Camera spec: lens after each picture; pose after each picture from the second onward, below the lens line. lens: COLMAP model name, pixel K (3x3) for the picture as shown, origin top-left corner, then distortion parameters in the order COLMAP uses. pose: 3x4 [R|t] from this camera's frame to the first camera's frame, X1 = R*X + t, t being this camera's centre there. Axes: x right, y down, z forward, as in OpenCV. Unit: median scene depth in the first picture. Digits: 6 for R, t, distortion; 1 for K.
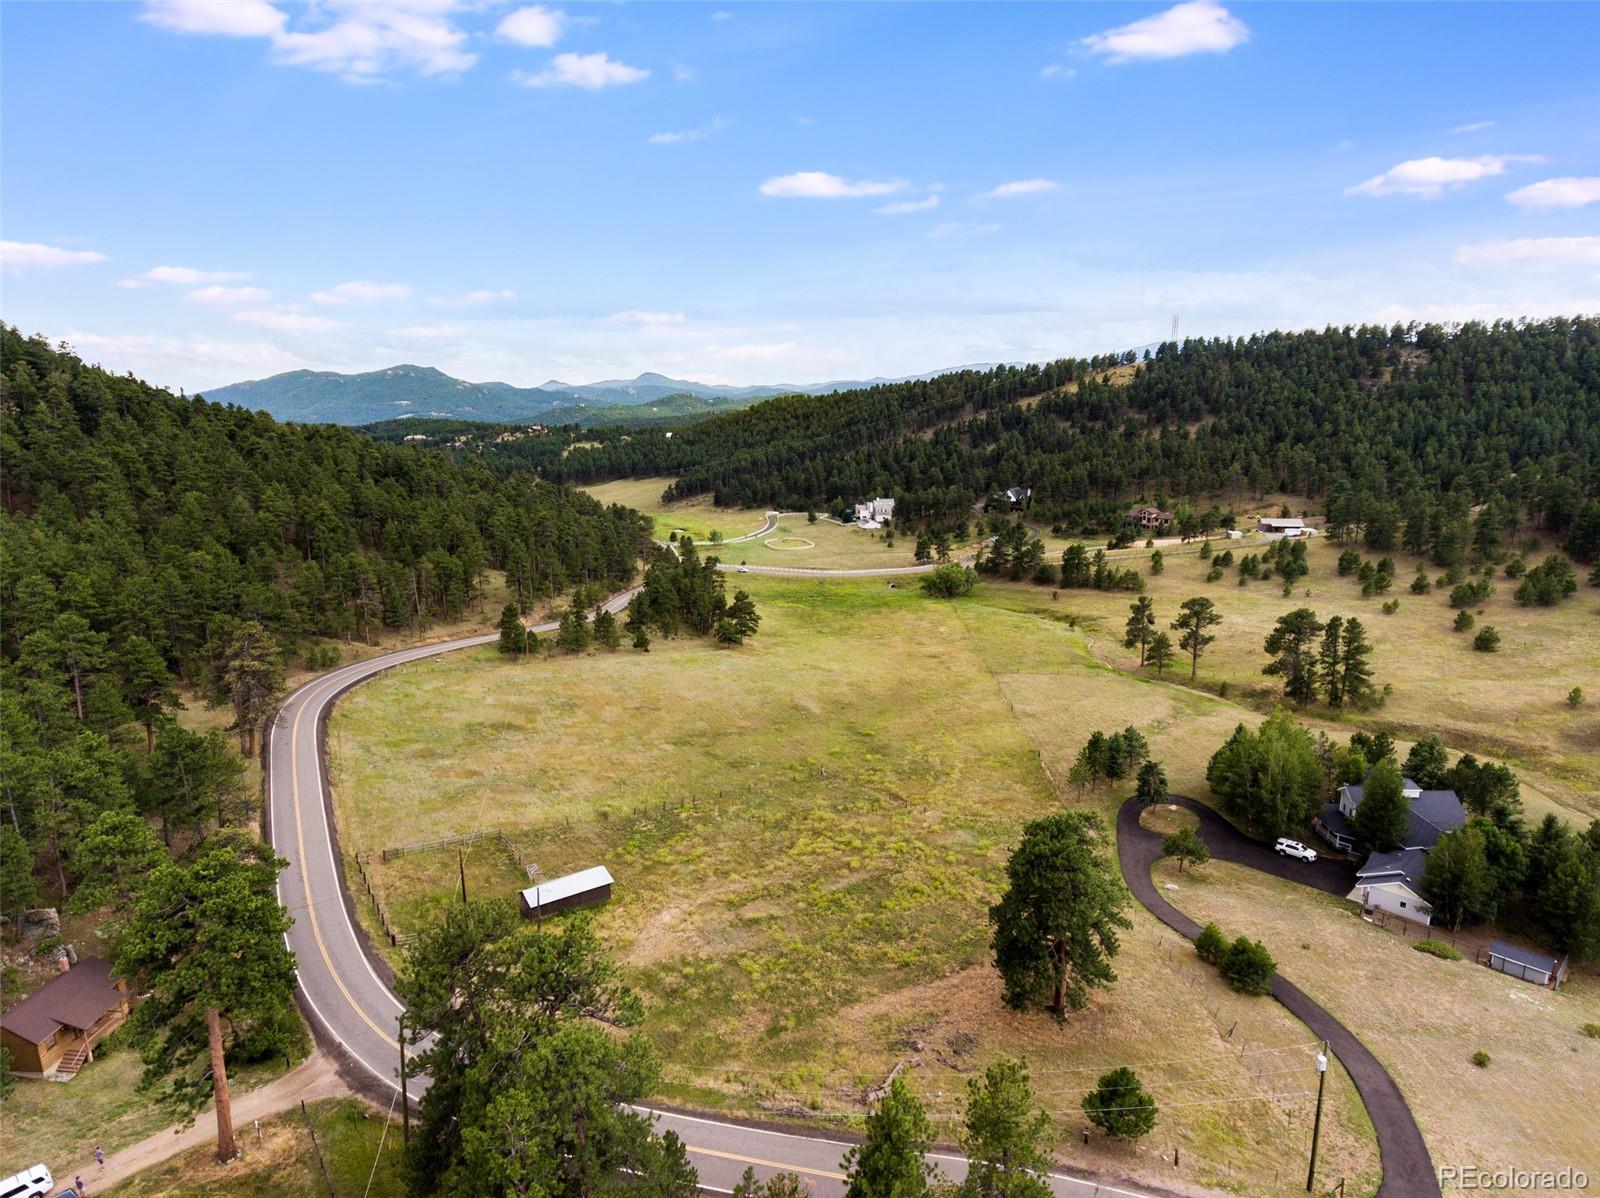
lens RADIAL K [[957.0, 0, 791.8], [0, 957.0, 601.1], [0, 0, 1]] dist [-0.004470, 0.001289]
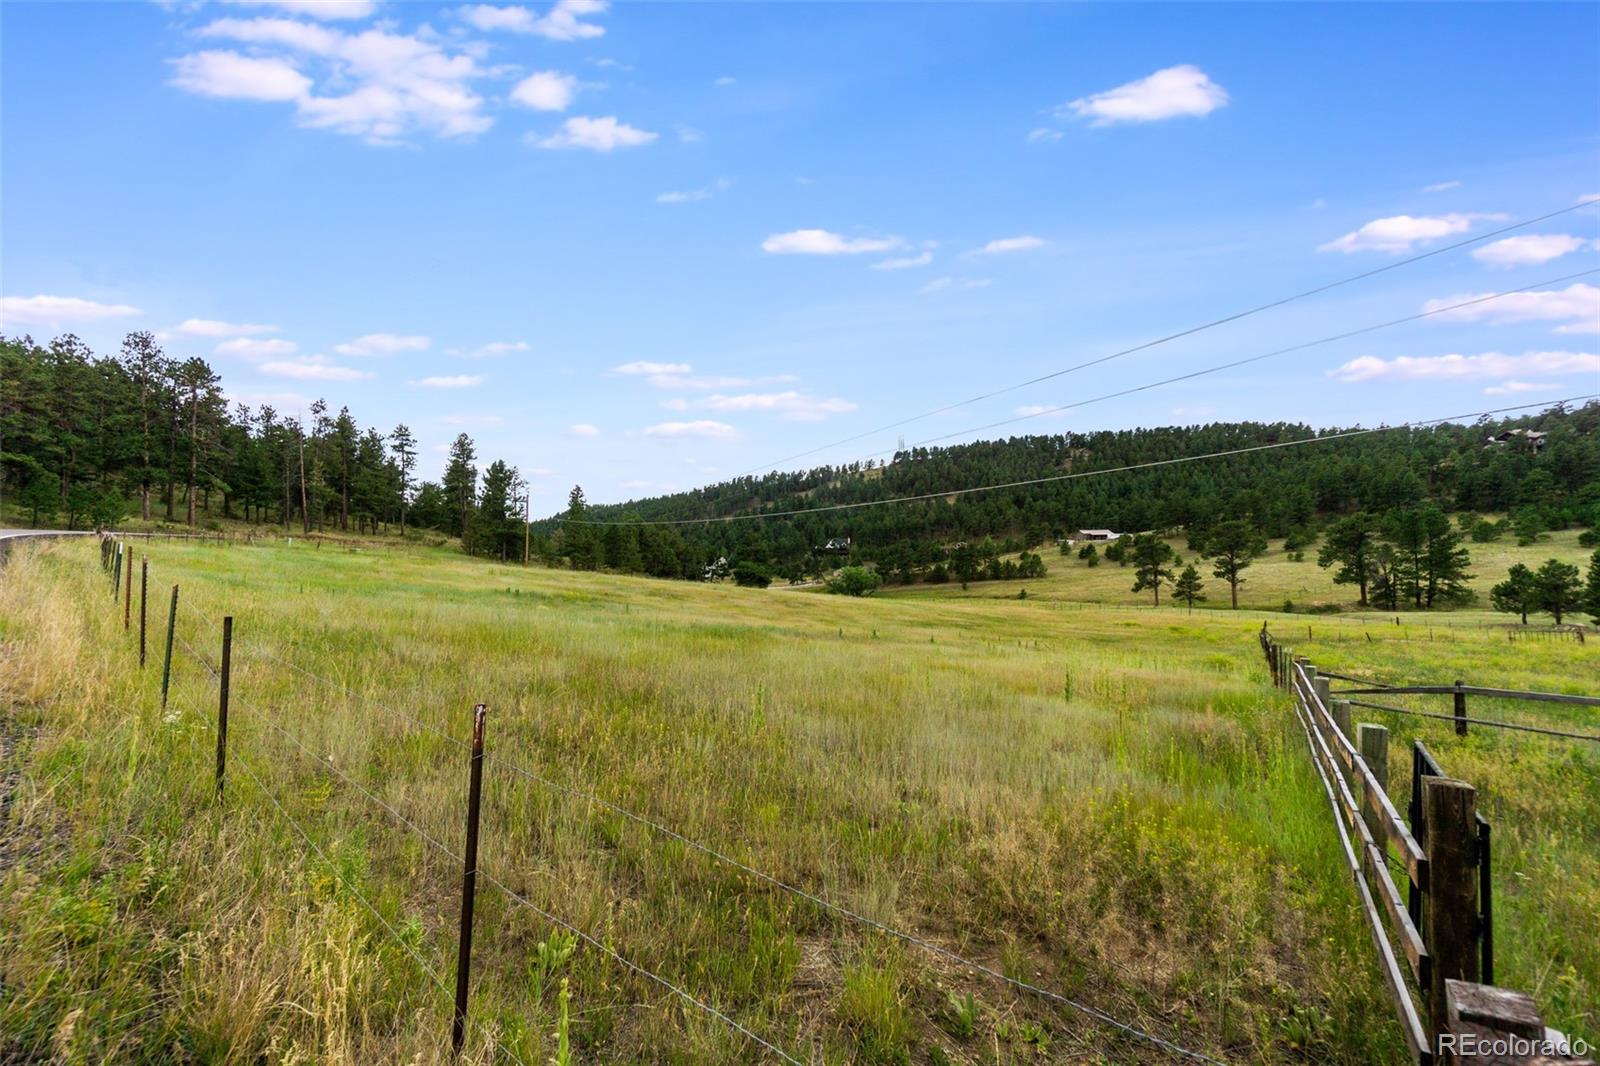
lens RADIAL K [[704.6, 0, 796.1], [0, 704.6, 511.2], [0, 0, 1]] dist [-0.000992, -0.000515]
pose [[0.945696, 0.009688, 0.324907, -0.101789], [0.072095, 0.968408, -0.238722, 0.056558], [-0.316955, 0.249182, 0.915122, 0.215600]]
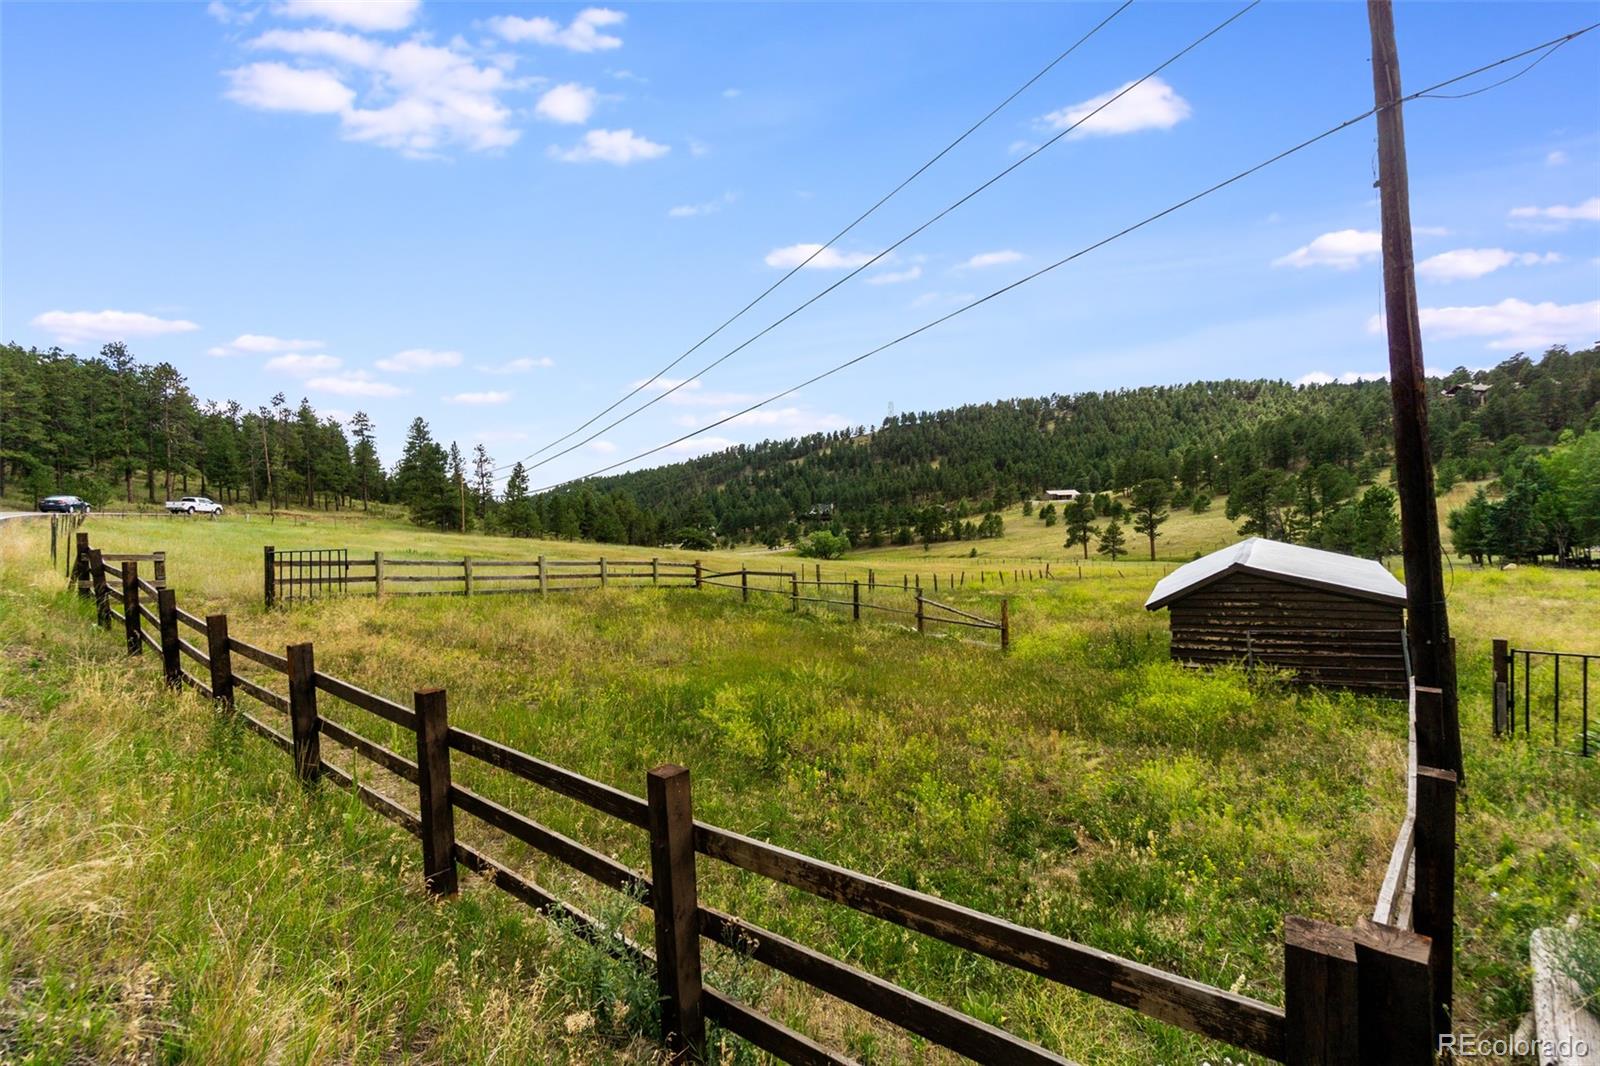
lens RADIAL K [[704.6, 0, 795.9], [0, 704.6, 513.9], [0, 0, 1]] dist [-0.000992, -0.000515]
pose [[0.948340, -0.028871, 0.315938, -0.082567], [0.093138, 0.977305, -0.190263, 0.064298], [-0.303275, 0.209860, 0.929507, 0.184159]]
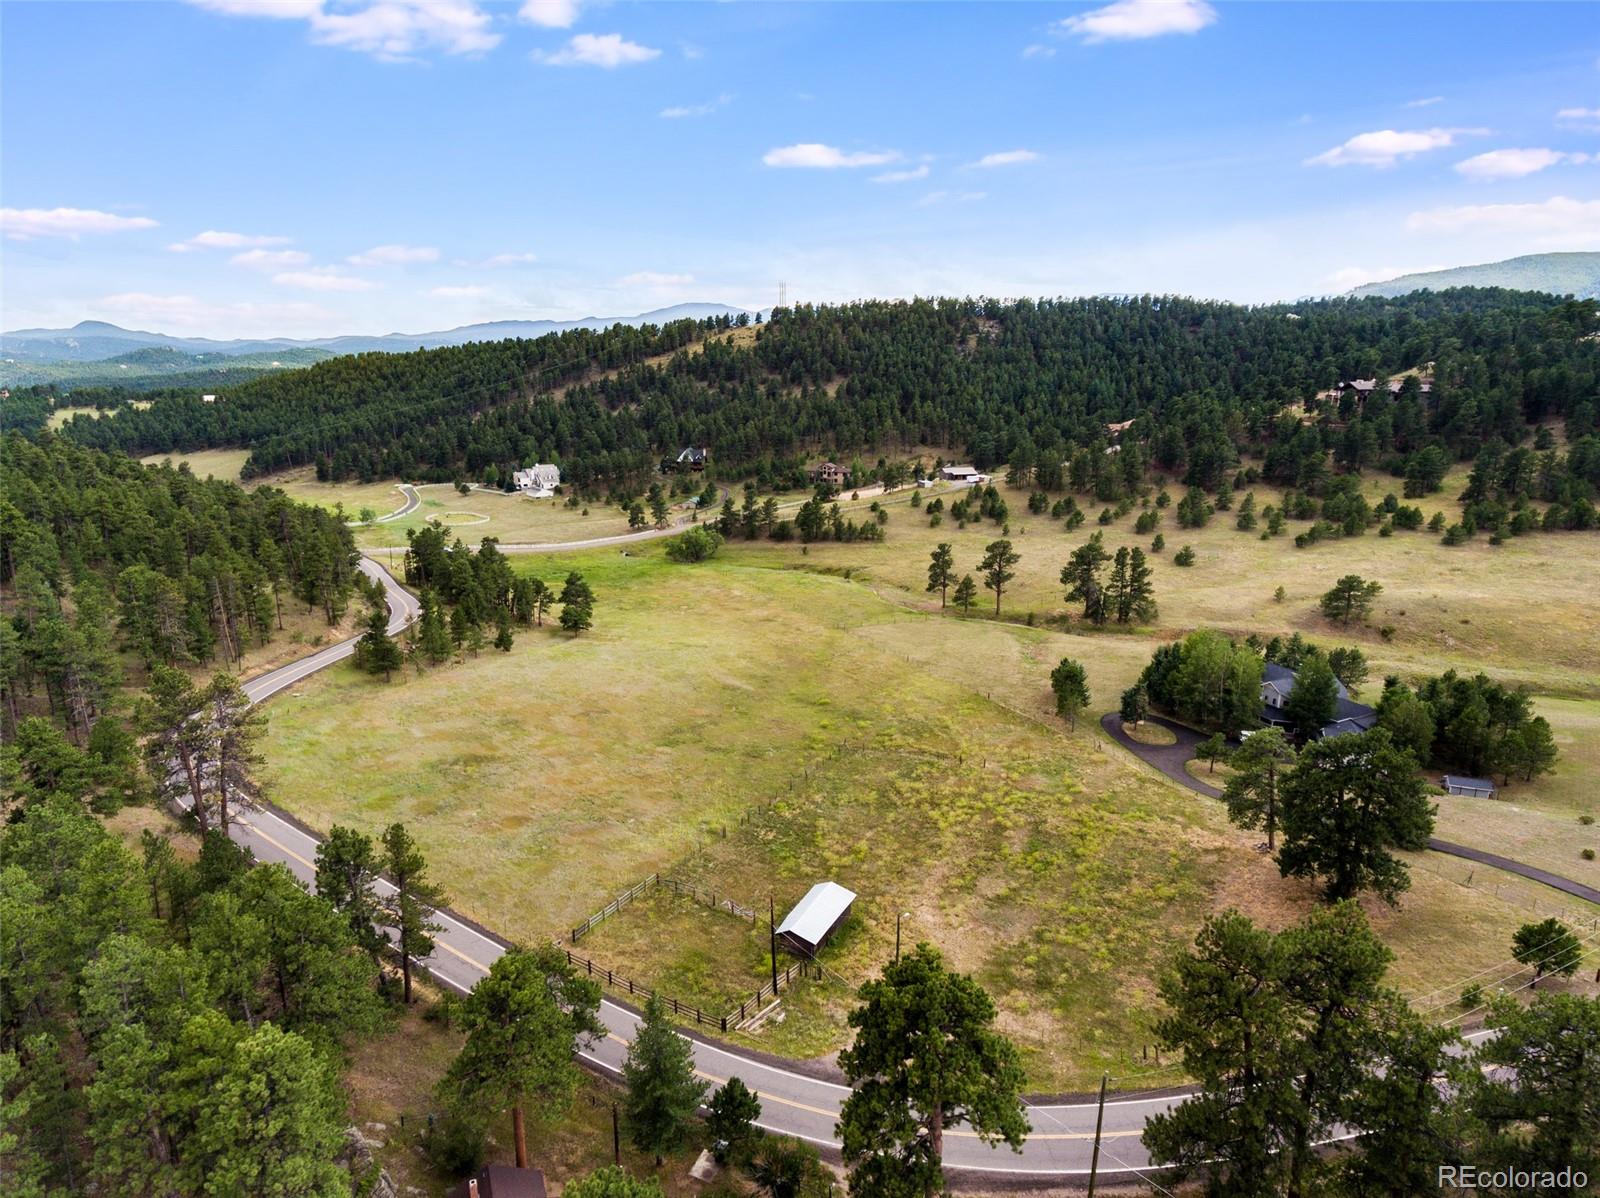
lens RADIAL K [[957.0, 0, 814.1], [0, 957.0, 594.8], [0, 0, 1]] dist [-0.004470, 0.001289]
pose [[0.885088, -0.101797, 0.454154, -0.128135], [0.086170, 0.994759, 0.055037, -0.009478], [-0.457377, -0.009578, 0.889221, 0.044736]]
